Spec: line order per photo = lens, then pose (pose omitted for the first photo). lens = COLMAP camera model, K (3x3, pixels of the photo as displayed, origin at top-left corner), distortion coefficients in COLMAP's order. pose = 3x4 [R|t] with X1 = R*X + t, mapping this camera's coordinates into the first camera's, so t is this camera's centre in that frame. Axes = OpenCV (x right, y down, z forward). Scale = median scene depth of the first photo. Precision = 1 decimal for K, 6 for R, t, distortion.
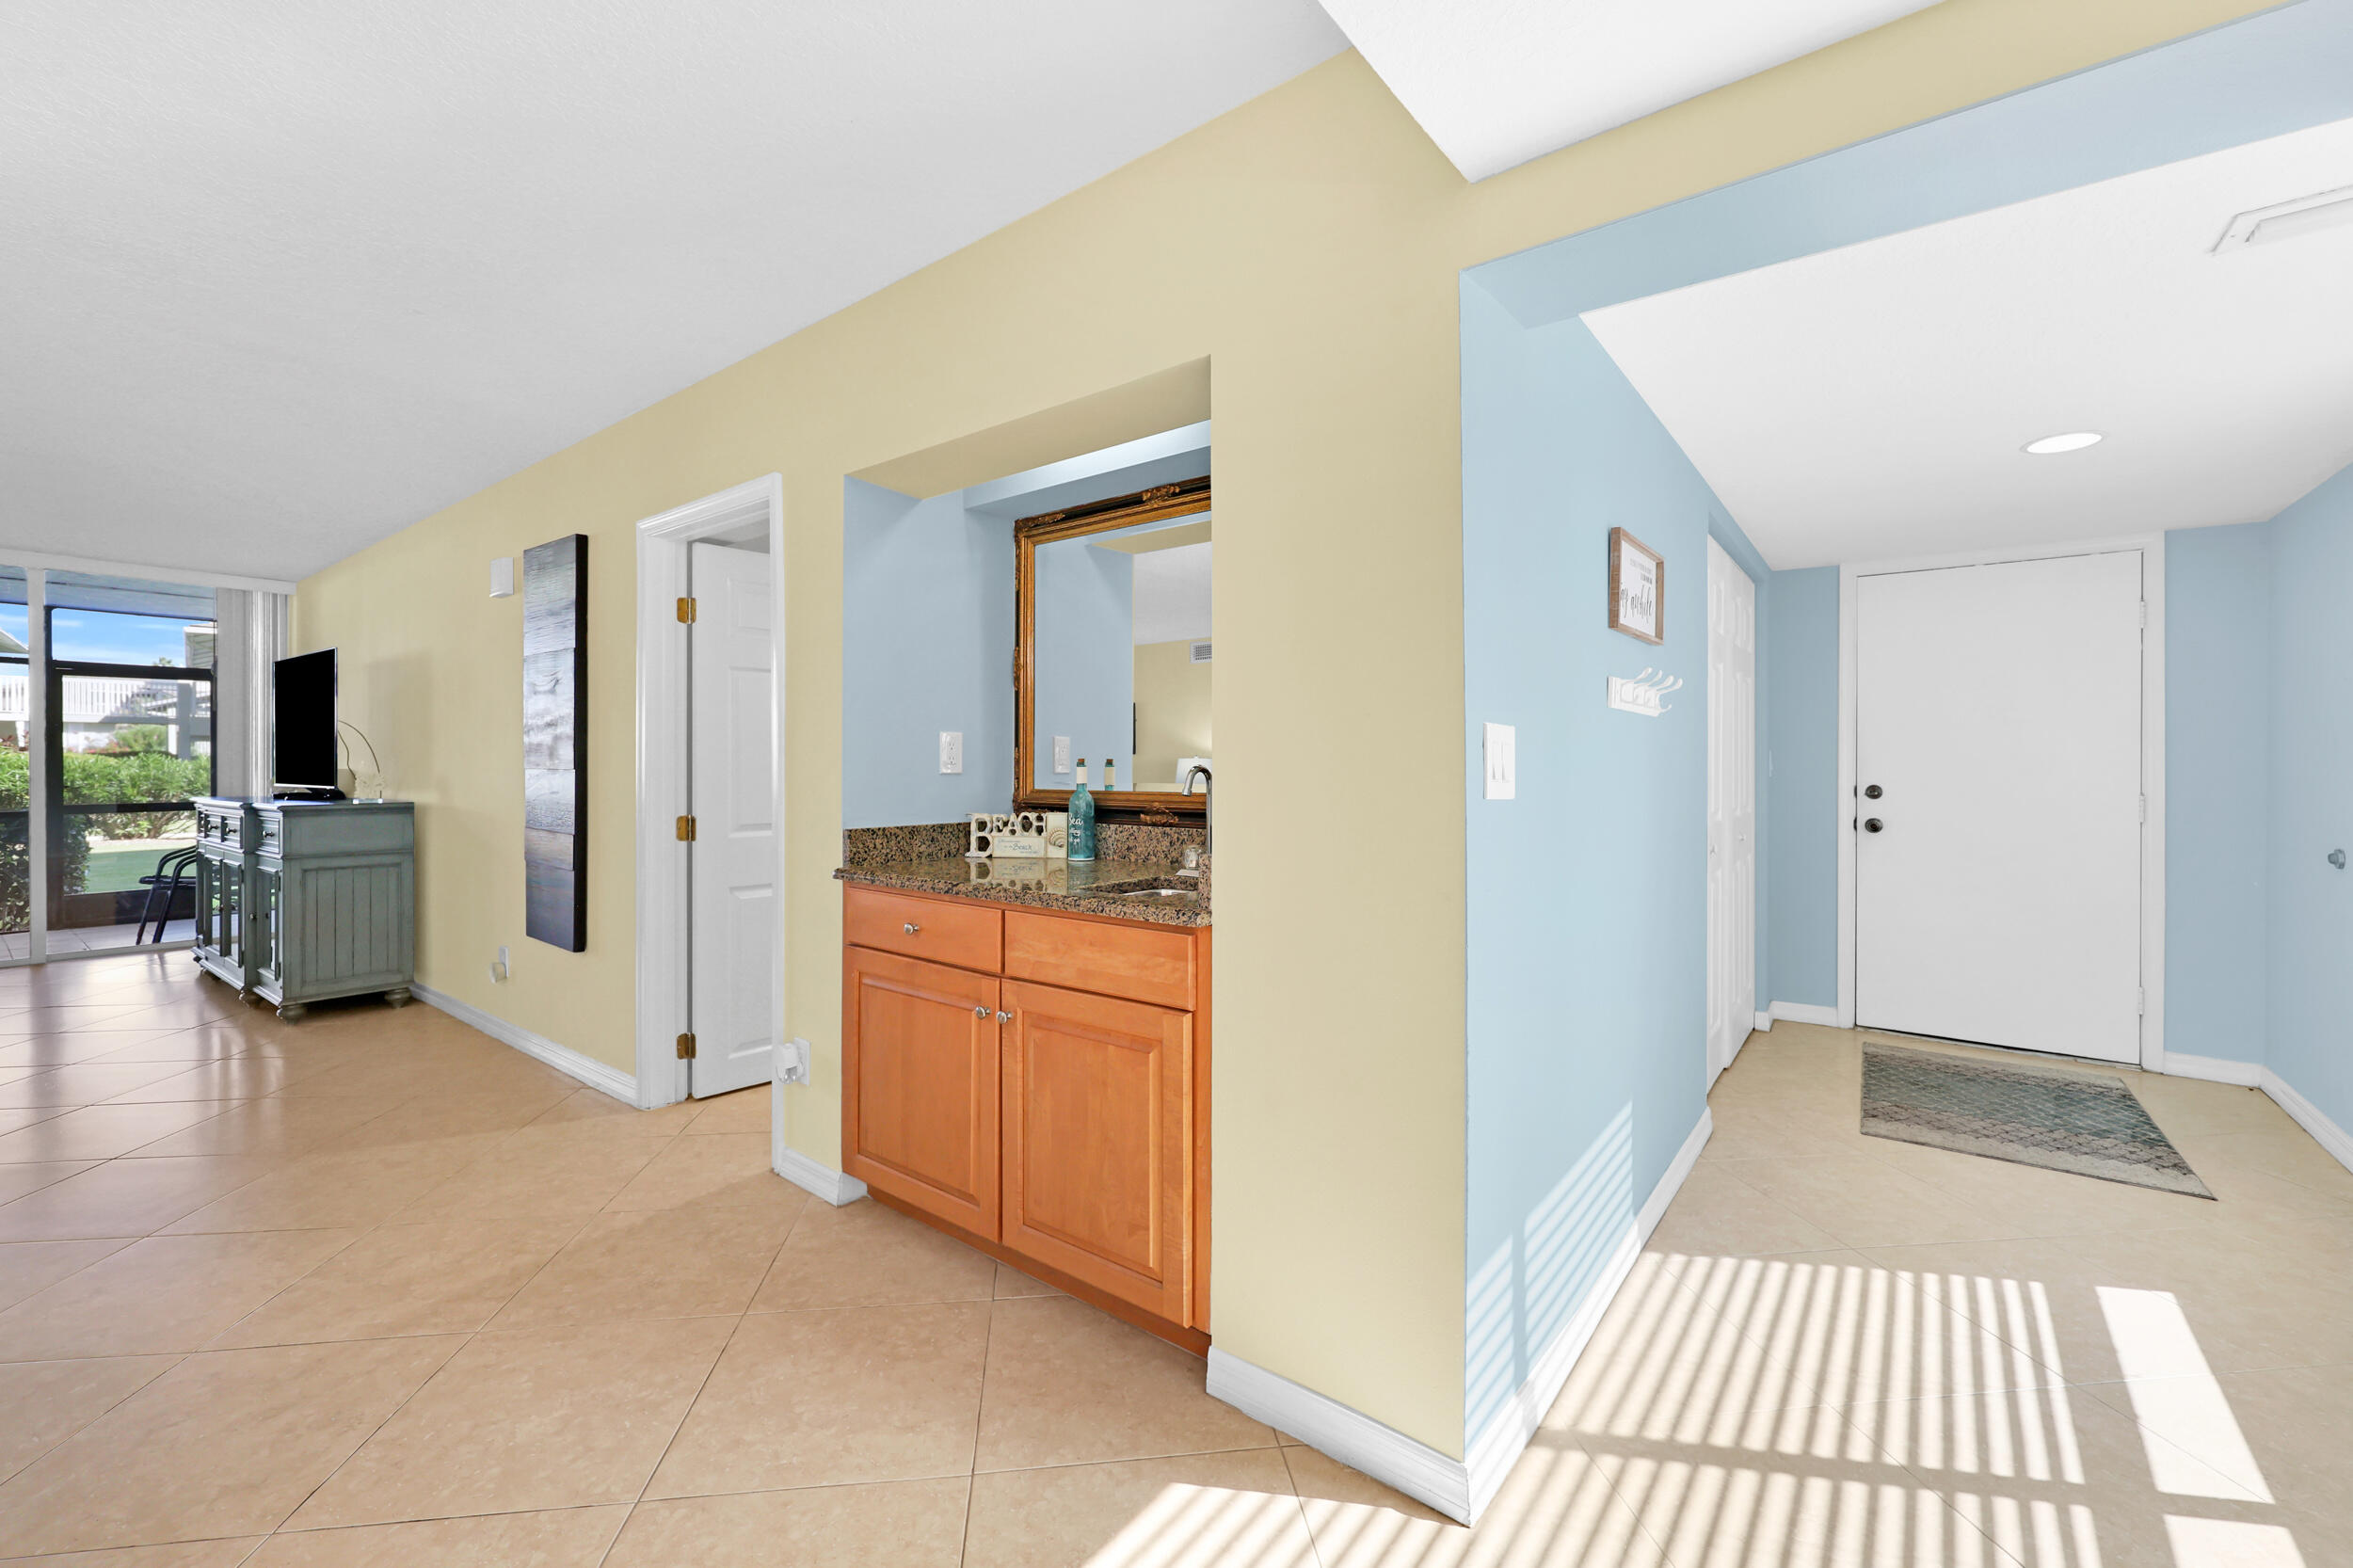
lens RADIAL K [[954.4, 0, 1177.1], [0, 954.4, 771.7], [0, 0, 1]] dist [0.004089, 0.000252]
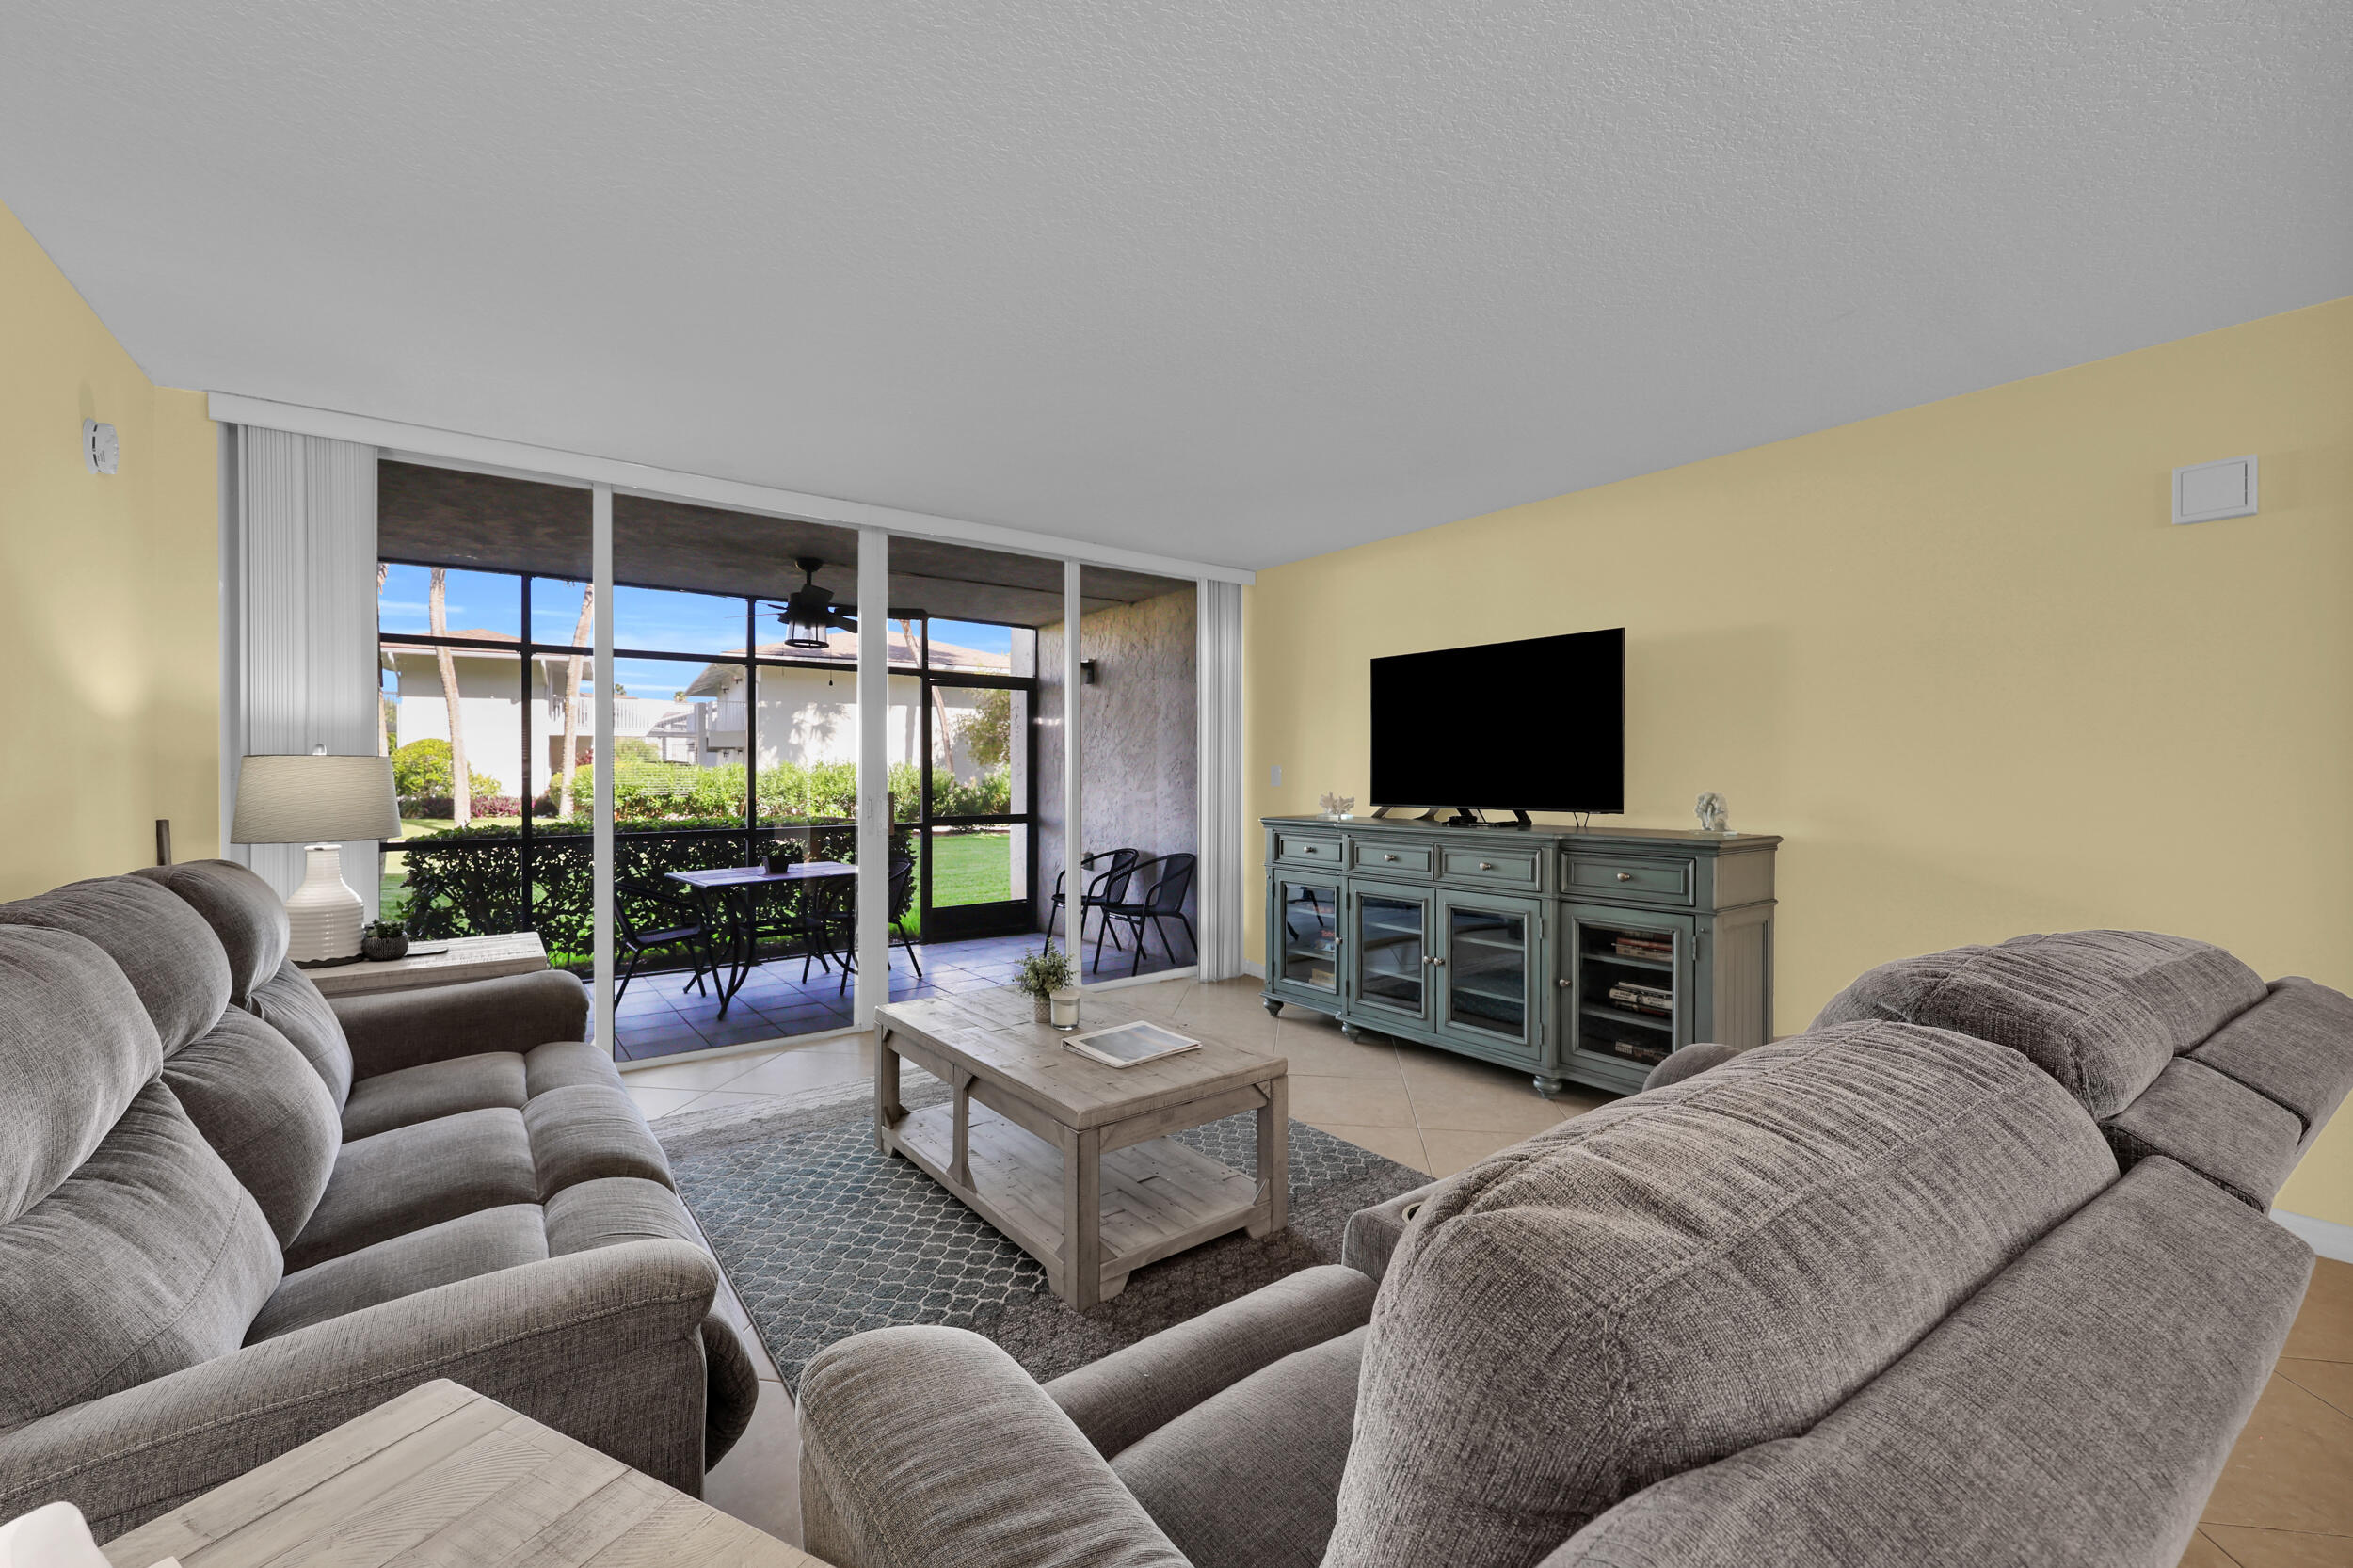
lens RADIAL K [[954.4, 0, 1174.8], [0, 954.4, 785.1], [0, 0, 1]] dist [0.004089, 0.000252]
pose [[0.963623, 0.006752, -0.267182, -1.731857], [-0.005072, 0.999963, 0.006977, -0.016843], [0.267219, -0.005368, 0.963621, 0.301865]]
